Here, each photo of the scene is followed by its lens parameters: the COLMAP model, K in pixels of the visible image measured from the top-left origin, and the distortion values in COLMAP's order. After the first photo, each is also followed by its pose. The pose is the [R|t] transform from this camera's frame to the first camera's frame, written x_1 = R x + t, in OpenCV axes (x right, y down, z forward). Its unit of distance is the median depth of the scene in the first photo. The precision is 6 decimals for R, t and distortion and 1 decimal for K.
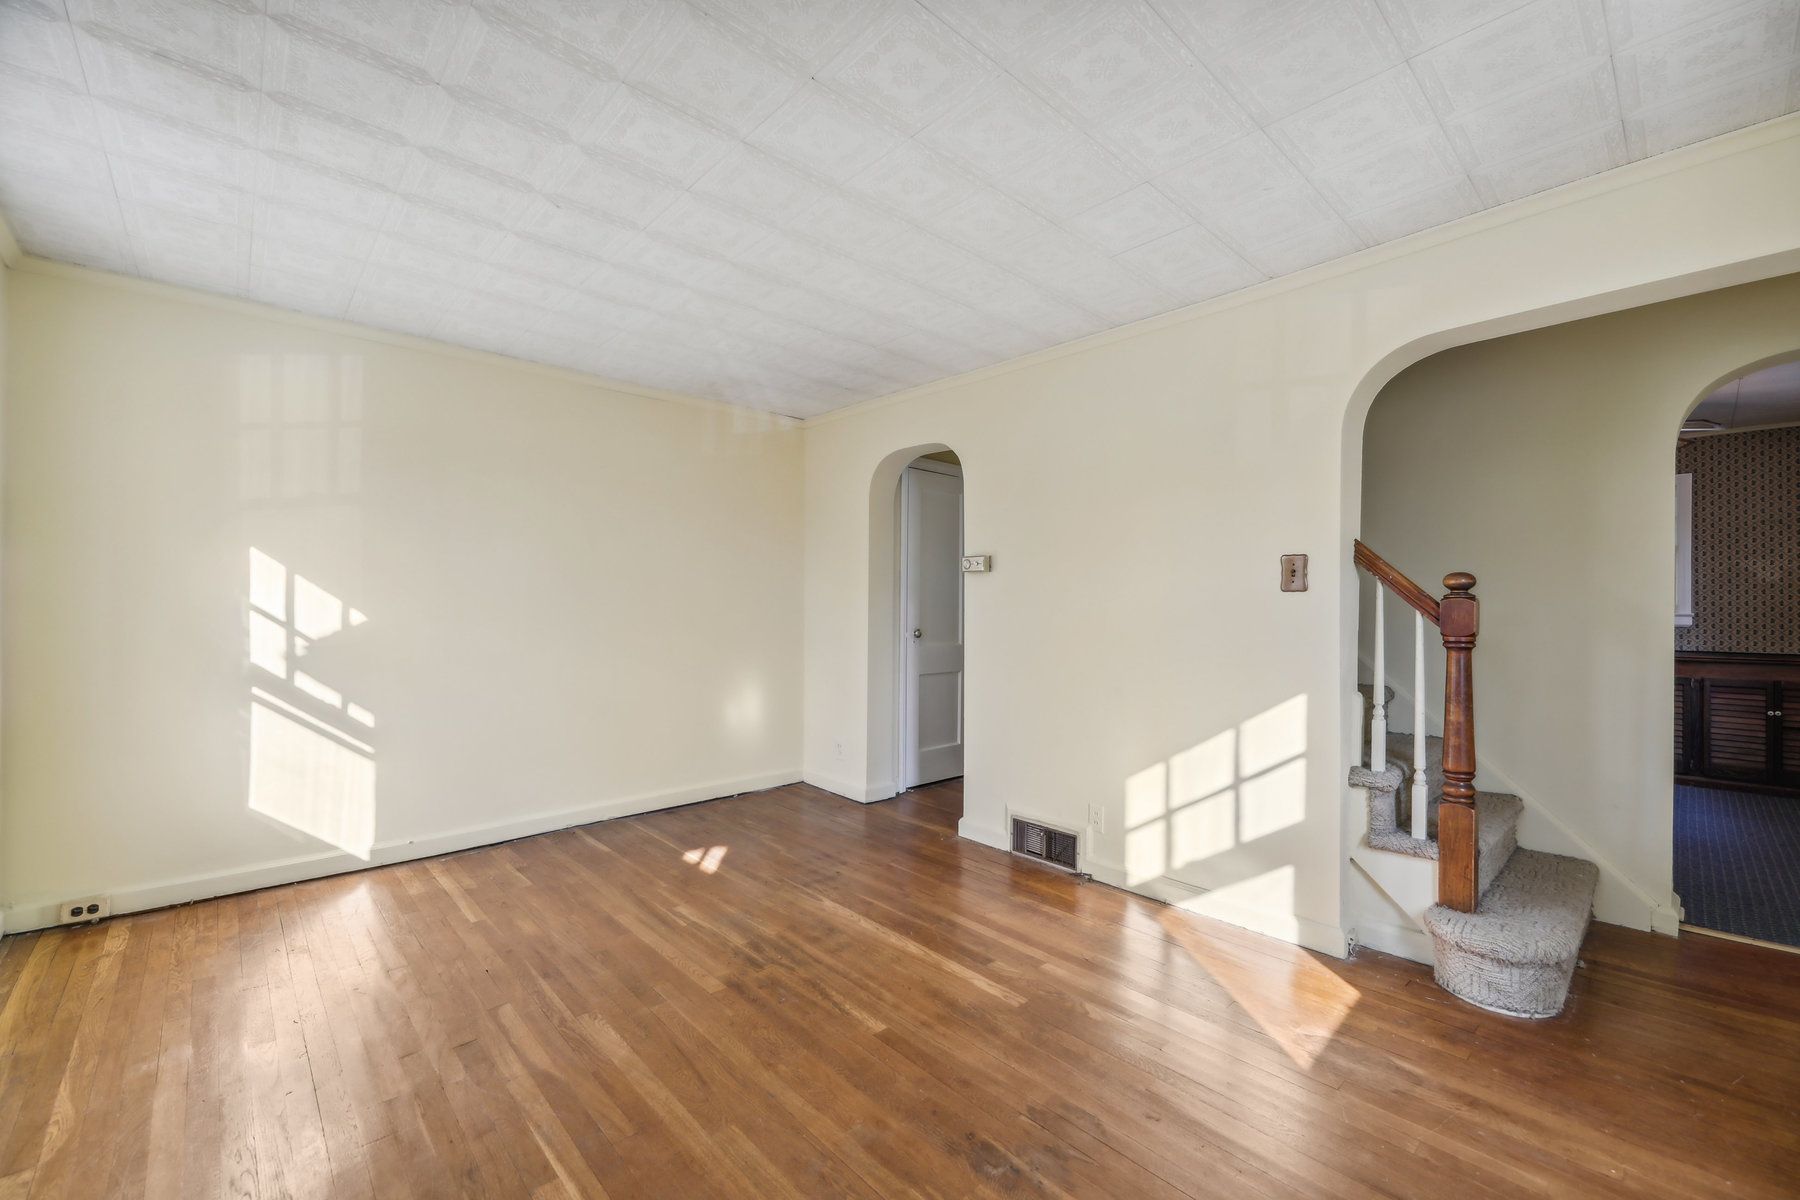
lens RADIAL K [[747.0, 0, 903.6], [0, 747.0, 603.1], [0, 0, 1]] dist [-0.007359, -0.000472]
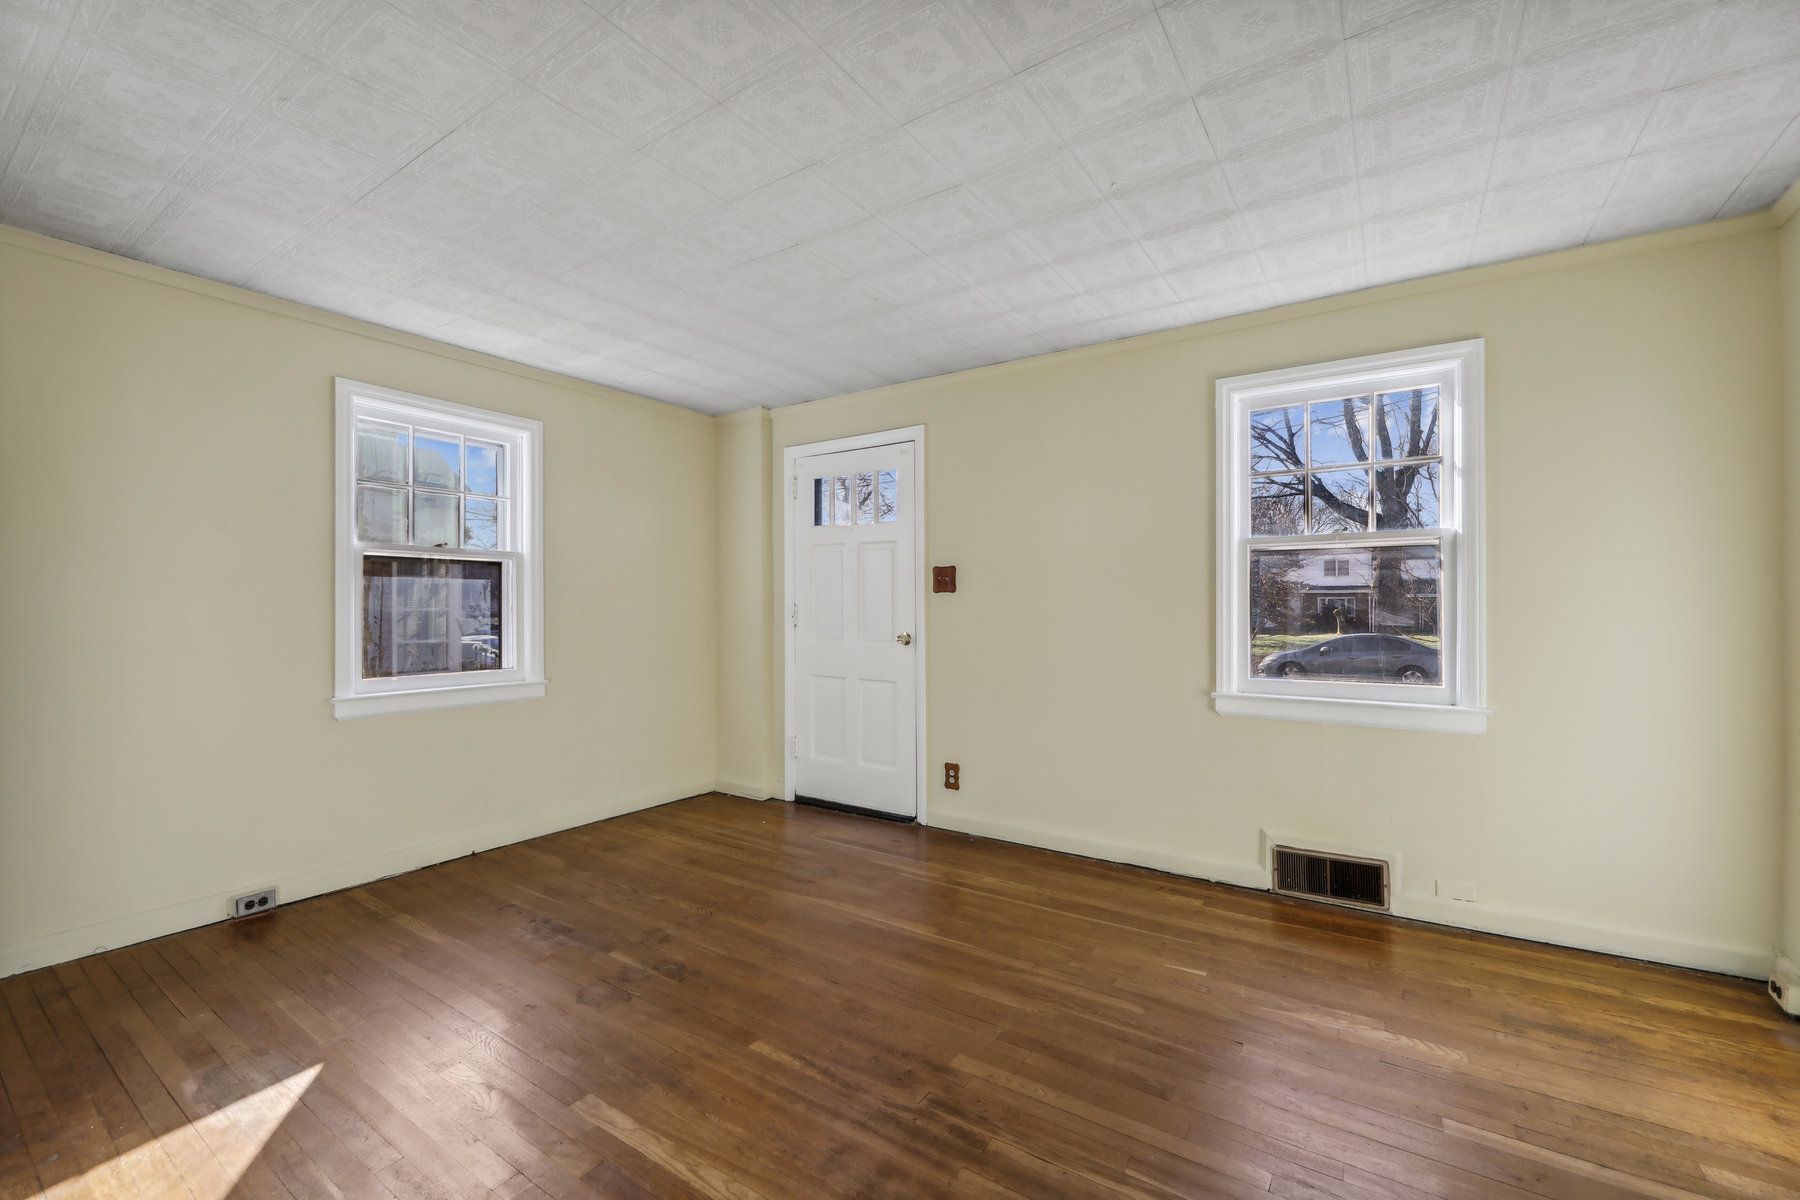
lens RADIAL K [[747.0, 0, 899.1], [0, 747.0, 603.6], [0, 0, 1]] dist [-0.007359, -0.000472]
pose [[-0.974172, -0.005886, -0.225732, 0.008564], [-0.004250, 0.999961, -0.007732, 0.006240], [0.225769, -0.006573, -0.974159, 1.893903]]
